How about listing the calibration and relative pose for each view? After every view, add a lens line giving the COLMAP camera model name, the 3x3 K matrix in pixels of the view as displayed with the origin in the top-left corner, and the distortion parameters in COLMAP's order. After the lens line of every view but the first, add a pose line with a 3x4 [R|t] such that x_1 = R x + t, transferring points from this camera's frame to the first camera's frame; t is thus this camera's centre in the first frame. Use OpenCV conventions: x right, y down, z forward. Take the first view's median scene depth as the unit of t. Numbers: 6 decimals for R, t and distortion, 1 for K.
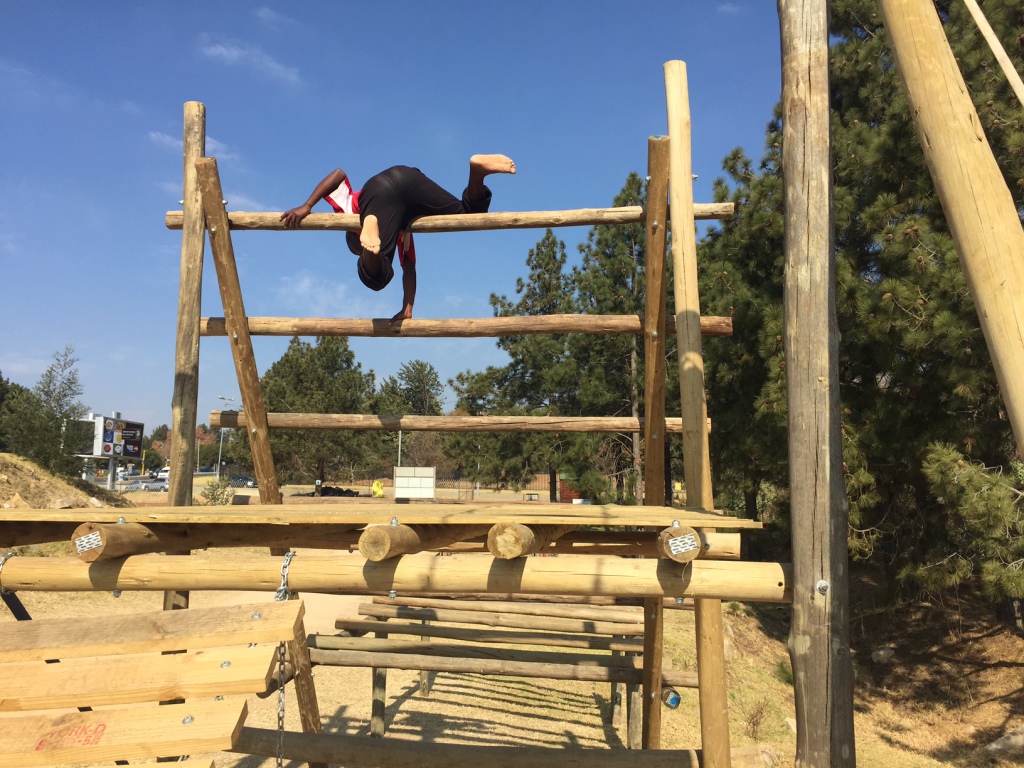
lens RADIAL K [[881.2, 0, 514.1], [0, 881.2, 376.6], [0, 0, 1]] dist [0.086347, -0.129702]
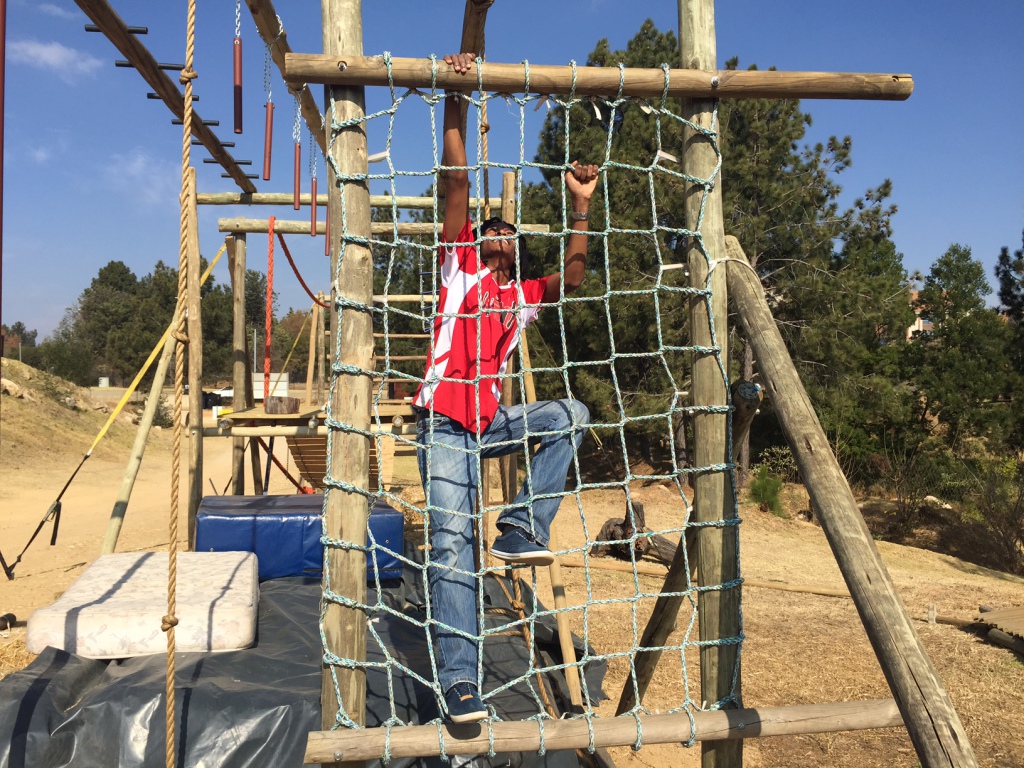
lens RADIAL K [[881.2, 0, 514.1], [0, 881.2, 376.6], [0, 0, 1]] dist [0.086347, -0.129702]
pose [[0.979589, -0.016418, 0.200337, -0.029098], [-0.007339, 0.993073, 0.117273, -0.036299], [-0.200875, -0.116350, 0.972683, -0.244907]]
